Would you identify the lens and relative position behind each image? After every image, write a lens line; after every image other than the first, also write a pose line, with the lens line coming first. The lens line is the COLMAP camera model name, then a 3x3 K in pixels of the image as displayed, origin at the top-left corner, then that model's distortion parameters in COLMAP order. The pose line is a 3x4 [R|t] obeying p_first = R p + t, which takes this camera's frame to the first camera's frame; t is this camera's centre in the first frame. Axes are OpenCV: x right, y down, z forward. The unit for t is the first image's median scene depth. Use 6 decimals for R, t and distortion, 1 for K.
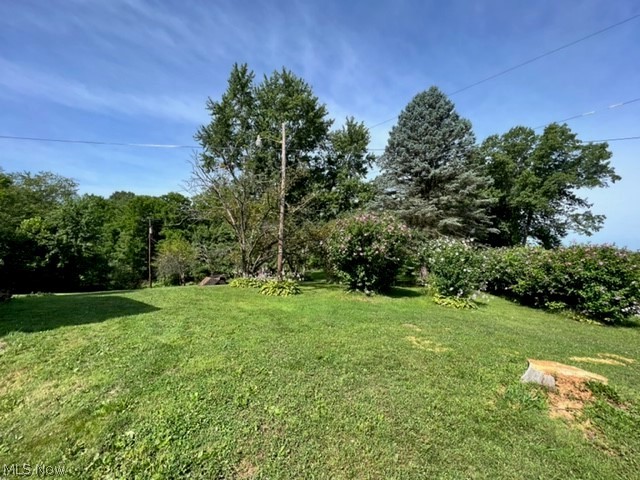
lens RADIAL K [[255.2, 0, 320.0], [0, 255.2, 240.0], [0, 0, 1]] dist [0.002233, 0.000121]
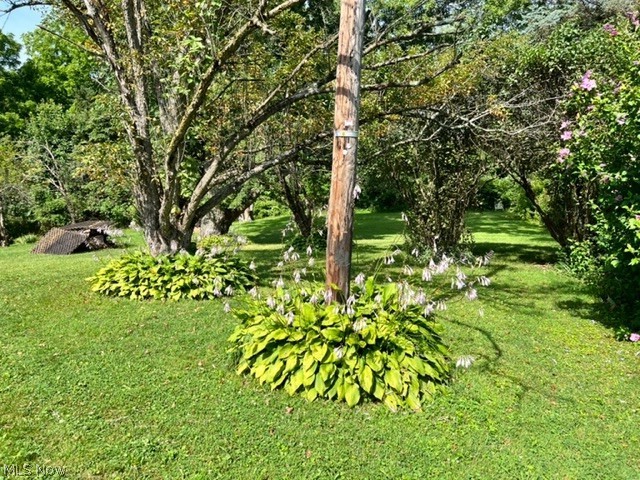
lens RADIAL K [[478.1, 0, 320.0], [0, 478.1, 240.0], [0, 0, 1]] dist [0.101020, -0.128788]
pose [[0.999128, 0.013703, 0.039443, -0.062942], [-0.020544, 0.983697, 0.178658, 0.020041], [-0.036352, -0.179312, 0.983120, 0.222528]]
